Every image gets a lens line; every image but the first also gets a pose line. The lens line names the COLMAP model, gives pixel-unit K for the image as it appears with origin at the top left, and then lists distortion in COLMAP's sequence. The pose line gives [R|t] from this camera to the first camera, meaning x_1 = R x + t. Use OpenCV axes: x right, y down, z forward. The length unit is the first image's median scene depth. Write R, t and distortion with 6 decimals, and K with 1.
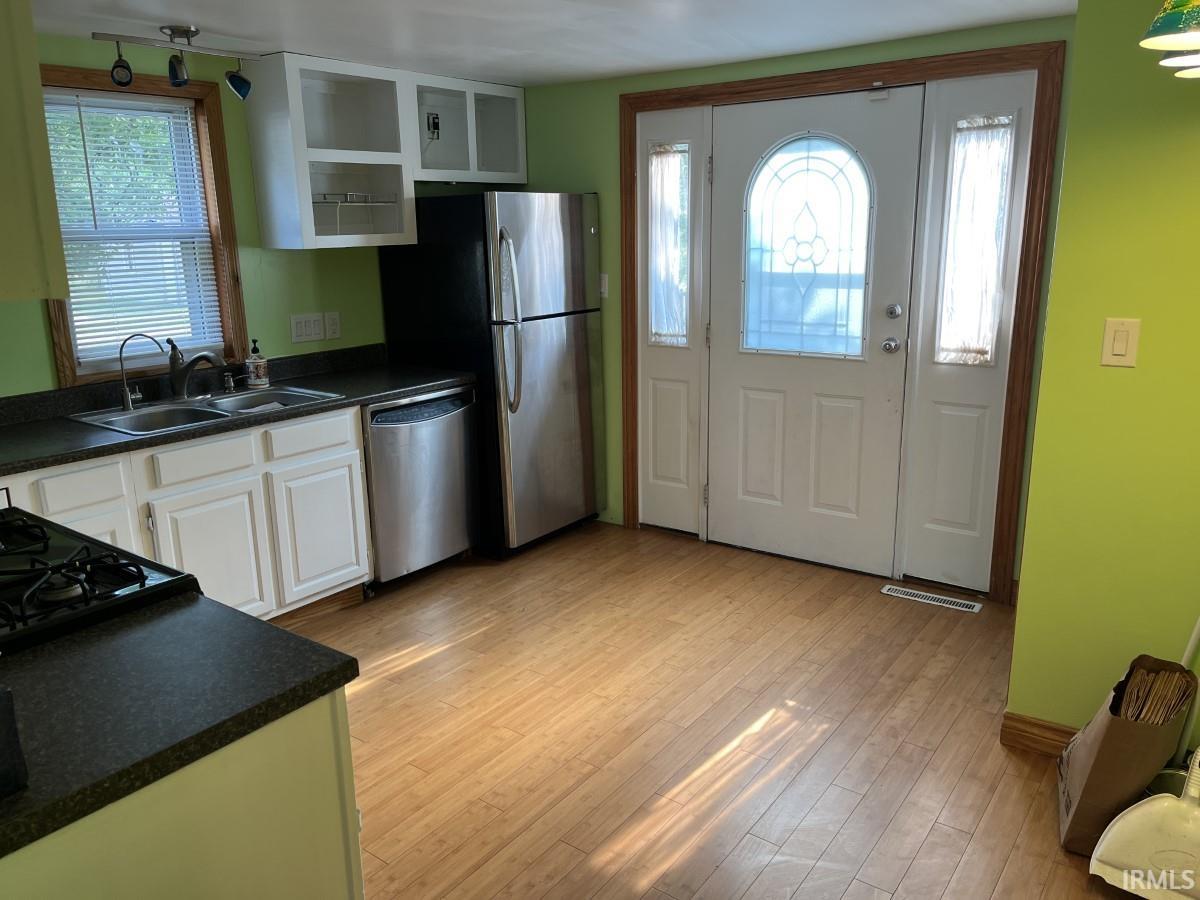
lens RADIAL K [[906.4, 0, 600.0], [0, 906.4, 450.0], [0, 0, 1]] dist [0.078158, -0.109913]
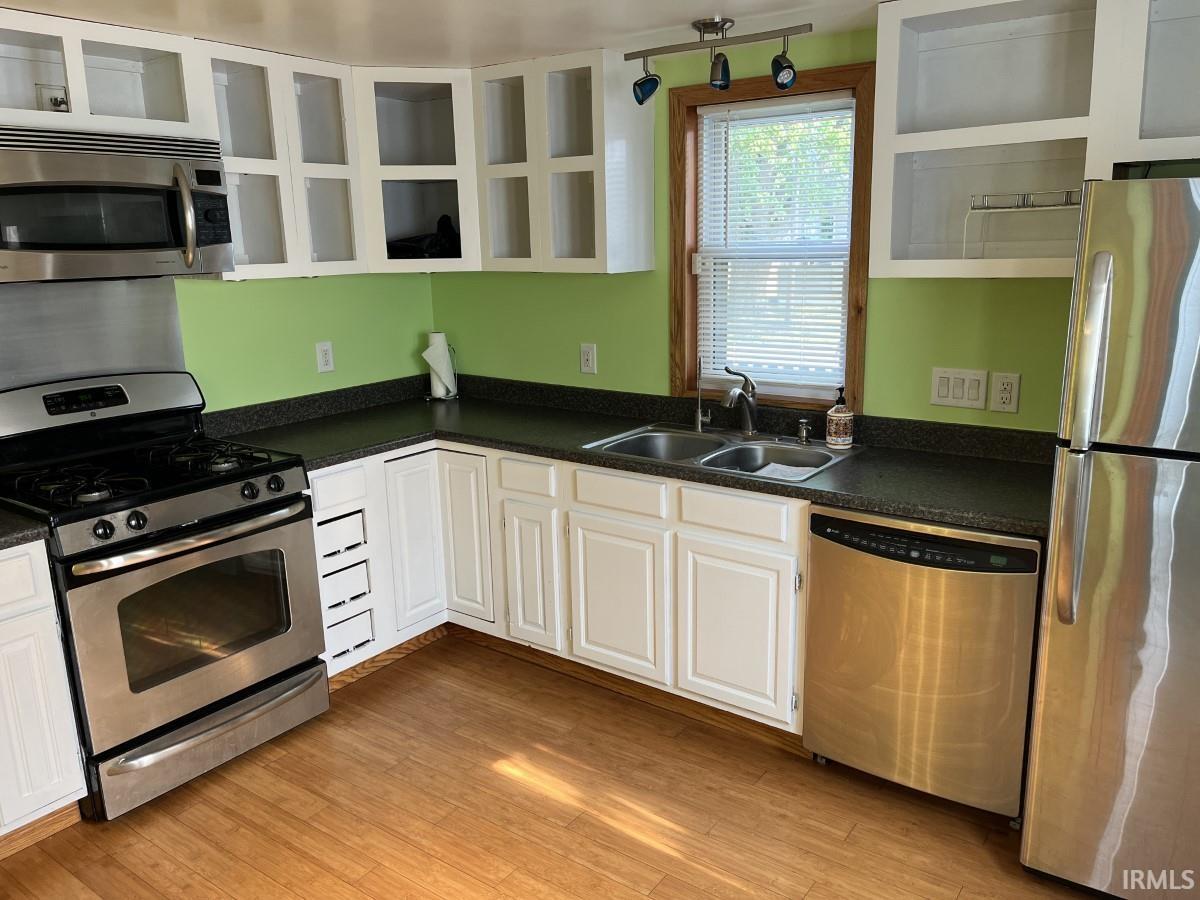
lens RADIAL K [[906.4, 0, 600.0], [0, 906.4, 450.0], [0, 0, 1]] dist [0.078158, -0.109913]
pose [[0.014884, 0.243498, -0.969787, 0.437617], [-0.223223, 0.946225, 0.234156, -0.229354], [0.974654, 0.212994, 0.068438, 0.833784]]
